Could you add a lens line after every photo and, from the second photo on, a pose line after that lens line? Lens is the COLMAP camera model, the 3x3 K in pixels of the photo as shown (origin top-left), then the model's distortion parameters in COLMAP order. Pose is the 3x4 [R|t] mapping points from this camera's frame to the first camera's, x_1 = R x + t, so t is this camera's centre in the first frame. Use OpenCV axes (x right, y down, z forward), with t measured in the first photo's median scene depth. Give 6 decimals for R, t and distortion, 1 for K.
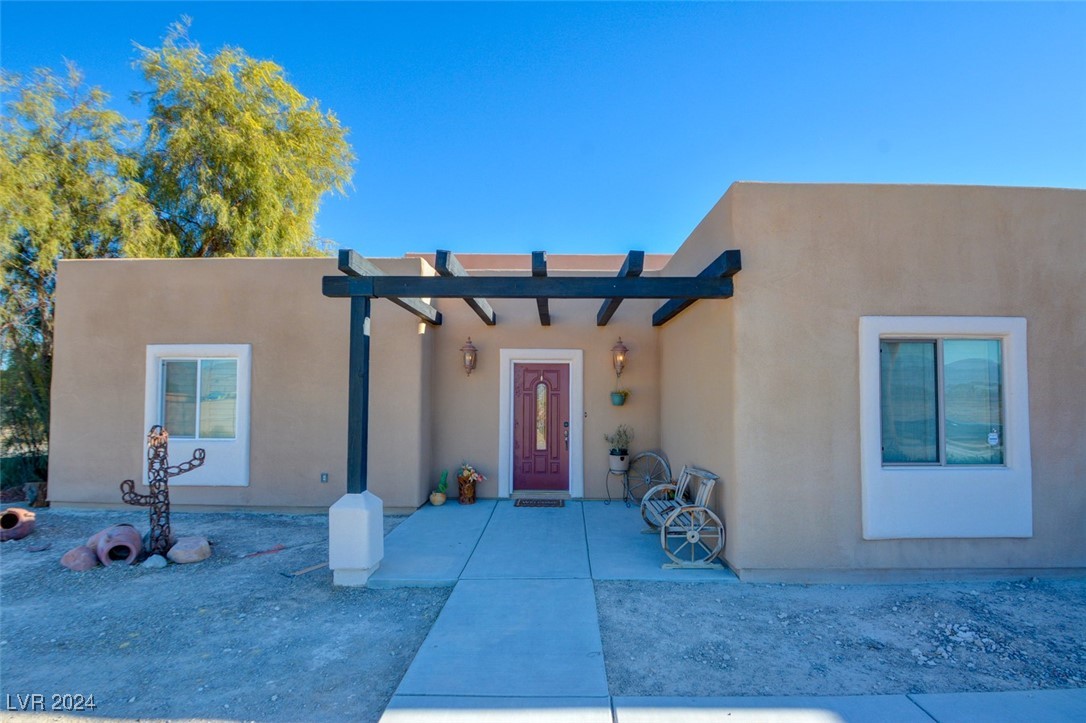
lens RADIAL K [[499.6, 0, 547.0], [0, 499.6, 383.8], [0, 0, 1]] dist [0.031602, 0.000048]
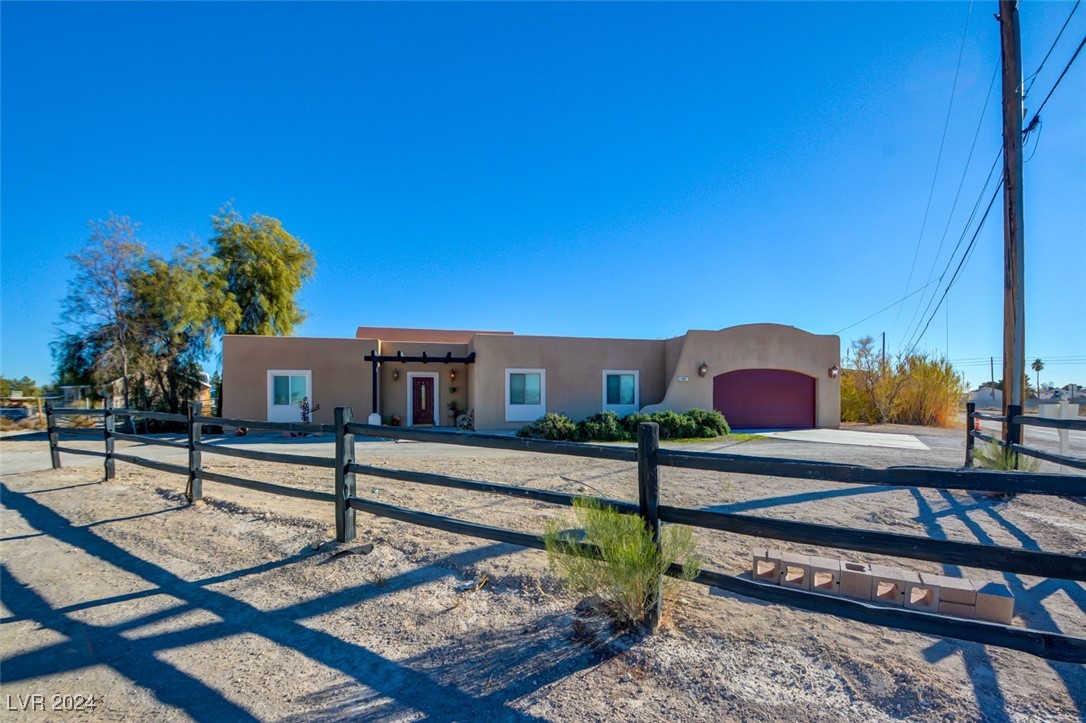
lens RADIAL K [[499.6, 0, 547.0], [0, 499.6, 383.8], [0, 0, 1]] dist [0.031602, 0.000048]
pose [[0.968832, -0.002004, 0.247709, -0.034589], [0.001746, 0.999998, 0.001260, -0.007716], [-0.247711, -0.000789, 0.968834, -1.805295]]
